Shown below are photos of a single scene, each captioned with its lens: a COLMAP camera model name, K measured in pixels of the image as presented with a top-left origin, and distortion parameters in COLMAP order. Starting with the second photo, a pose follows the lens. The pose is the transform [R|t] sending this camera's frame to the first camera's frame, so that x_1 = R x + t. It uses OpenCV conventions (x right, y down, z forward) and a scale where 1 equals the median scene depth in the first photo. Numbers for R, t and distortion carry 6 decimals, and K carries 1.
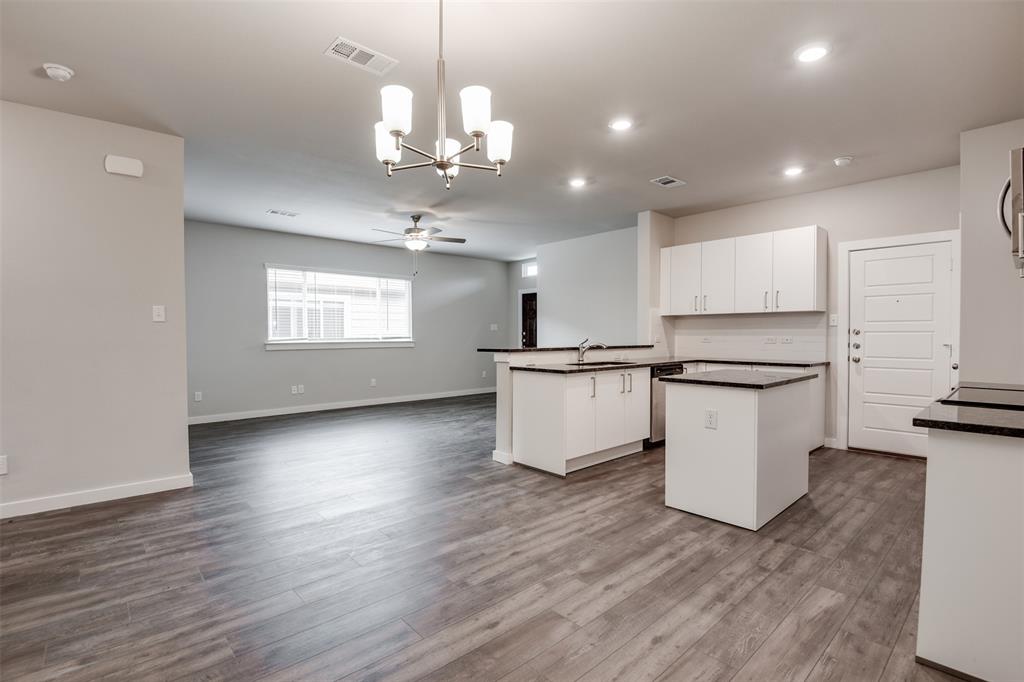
lens RADIAL K [[472.7, 0, 507.9], [0, 472.7, 345.5], [0, 0, 1]] dist [-0.001761, -0.010531]
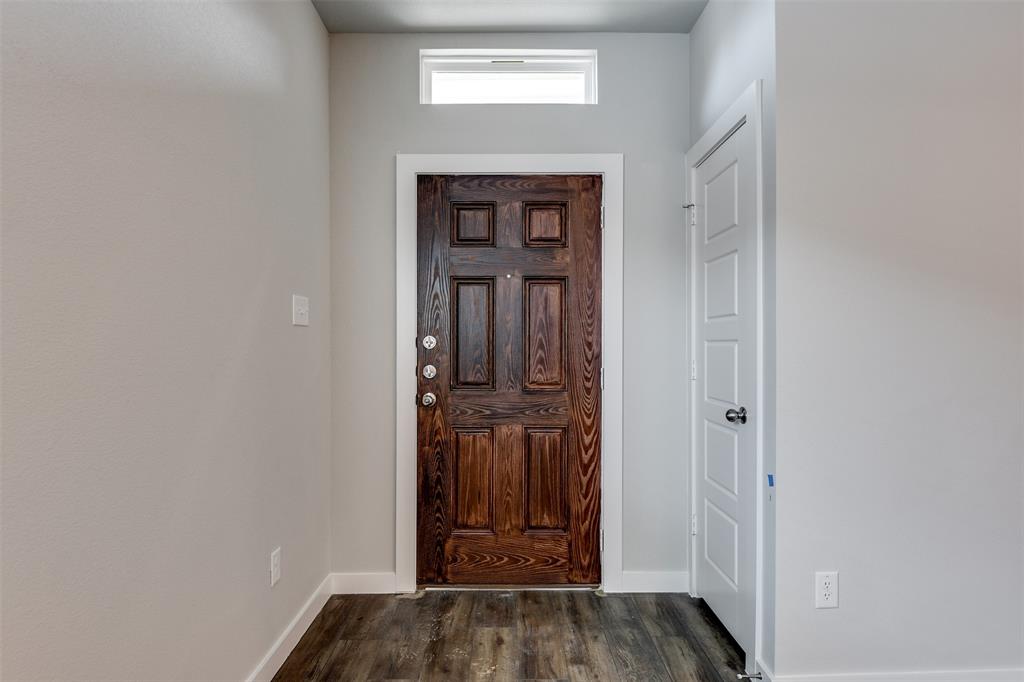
lens RADIAL K [[570.3, 0, 504.9], [0, 570.3, 339.5], [0, 0, 1]] dist [0.007897, -0.000145]
pose [[0.648301, 0.003558, 0.761376, -0.314946], [0.019556, 0.999581, -0.021323, -0.039621], [-0.761133, 0.028713, 0.647960, 1.558244]]
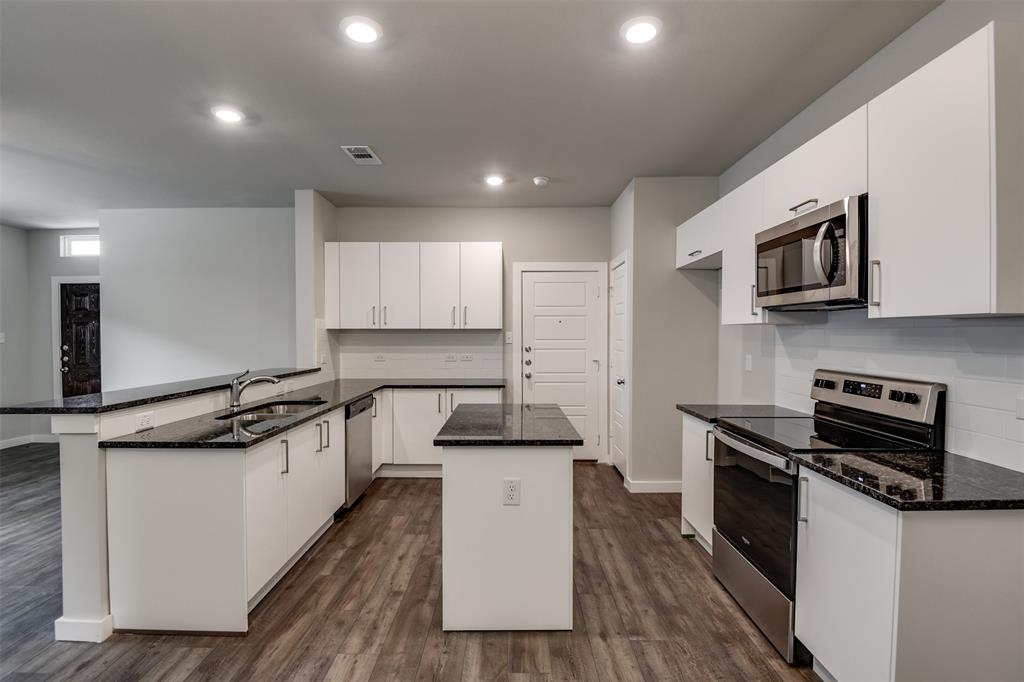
lens RADIAL K [[472.7, 0, 509.5], [0, 472.7, 339.7], [0, 0, 1]] dist [-0.001761, -0.010531]
pose [[0.669630, -0.007394, 0.742658, -0.061738], [0.018299, 0.999811, -0.006546, -0.042395], [-0.742469, 0.017973, 0.669639, 0.315325]]
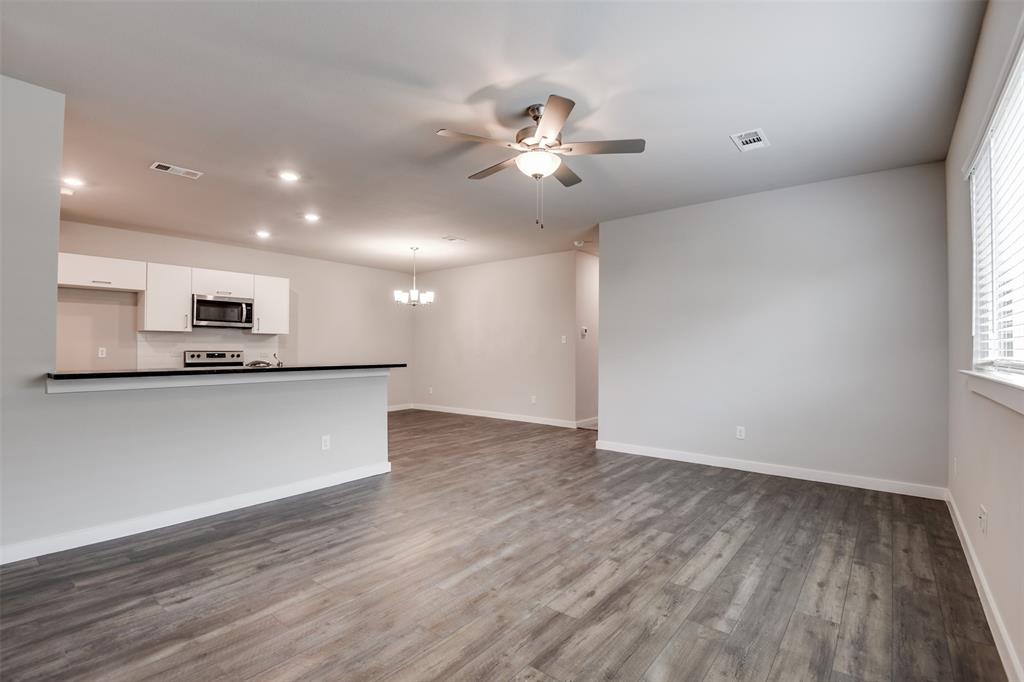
lens RADIAL K [[472.7, 0, 521.9], [0, 472.7, 340.6], [0, 0, 1]] dist [-0.001761, -0.010531]
pose [[-0.982355, -0.001438, -0.187022, -0.107607], [-0.002473, 0.999983, 0.005305, -0.044004], [0.187011, 0.005674, -0.982341, 1.866633]]
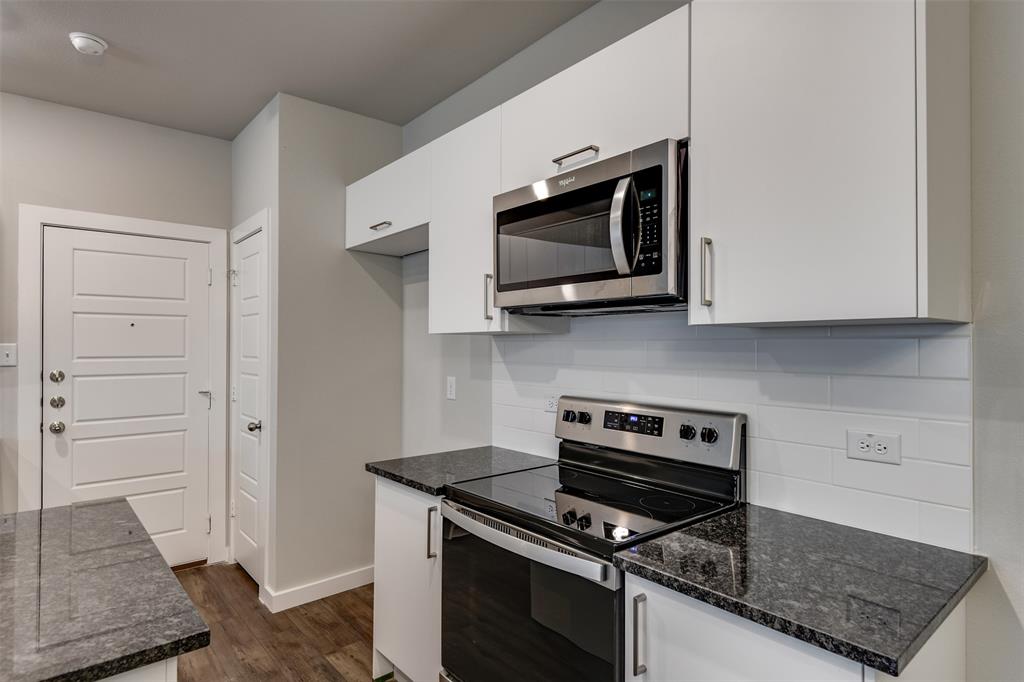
lens RADIAL K [[535.3, 0, 516.4], [0, 535.3, 342.8], [0, 0, 1]] dist [0.011621, -0.015109]
pose [[0.008034, 0.011771, 0.999898, 0.122909], [0.023473, 0.999653, -0.011957, -0.045793], [-0.999692, 0.023566, 0.007755, 0.445966]]
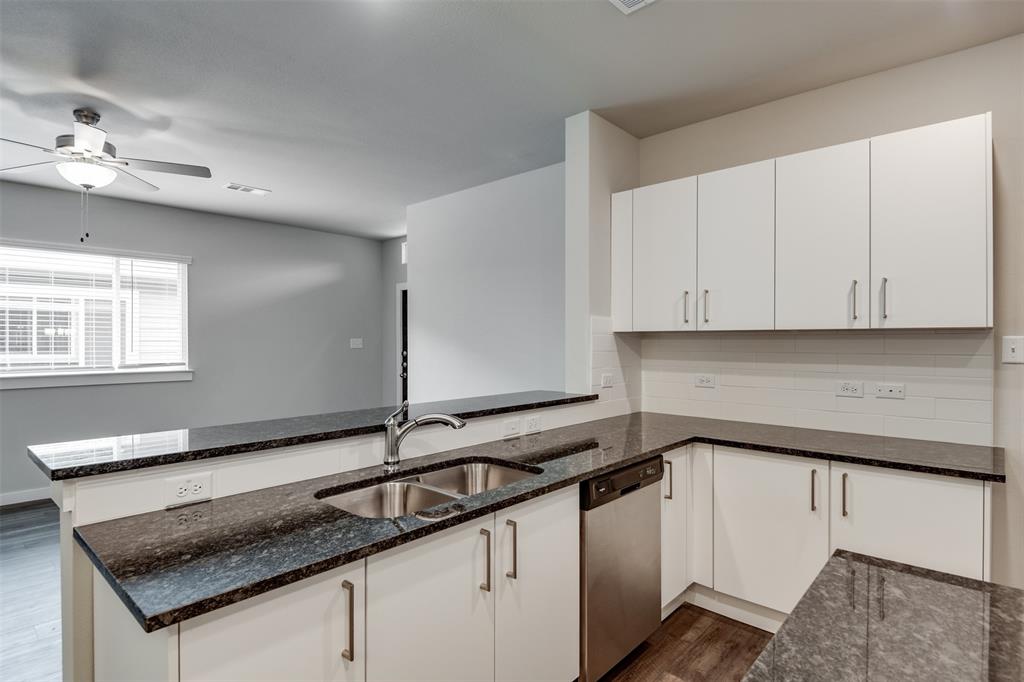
lens RADIAL K [[535.3, 0, 508.6], [0, 535.3, 339.1], [0, 0, 1]] dist [0.011621, -0.015109]
pose [[0.994927, 0.001181, 0.100594, 0.197404], [0.001554, 0.999631, -0.027110, -0.049930], [-0.100589, 0.027129, 0.994558, 0.568150]]
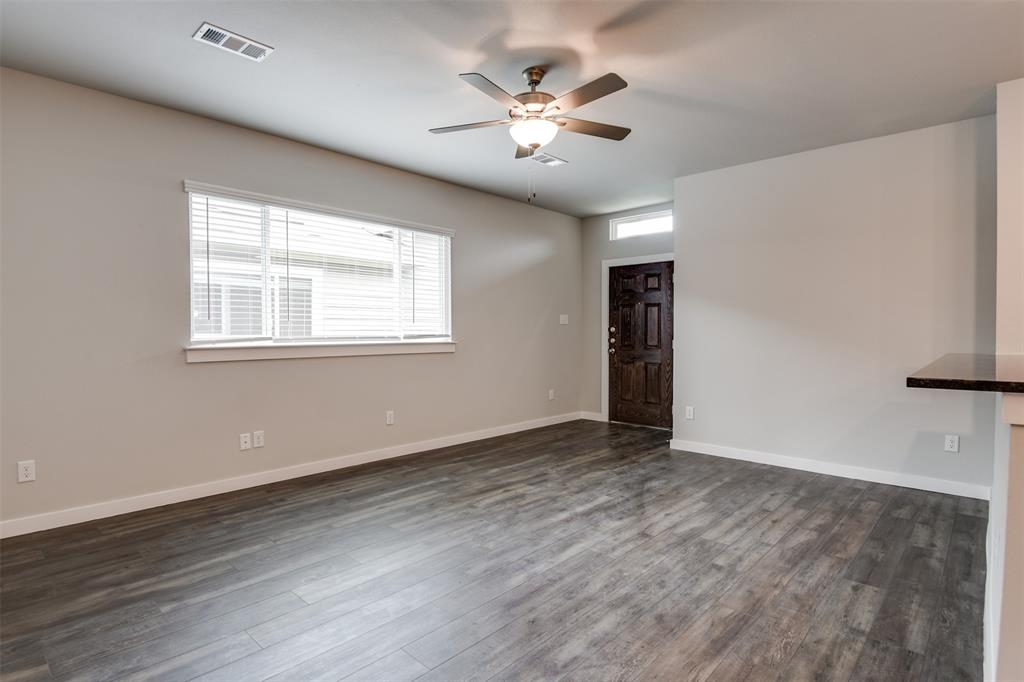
lens RADIAL K [[518.5, 0, 510.6], [0, 518.5, 343.5], [0, 0, 1]] dist [-0.022906, -0.004430]
pose [[0.995631, 0.001186, 0.093362, -0.330386], [-0.001289, 0.999999, 0.001042, -0.014316], [-0.093361, -0.001158, 0.995632, 0.637865]]
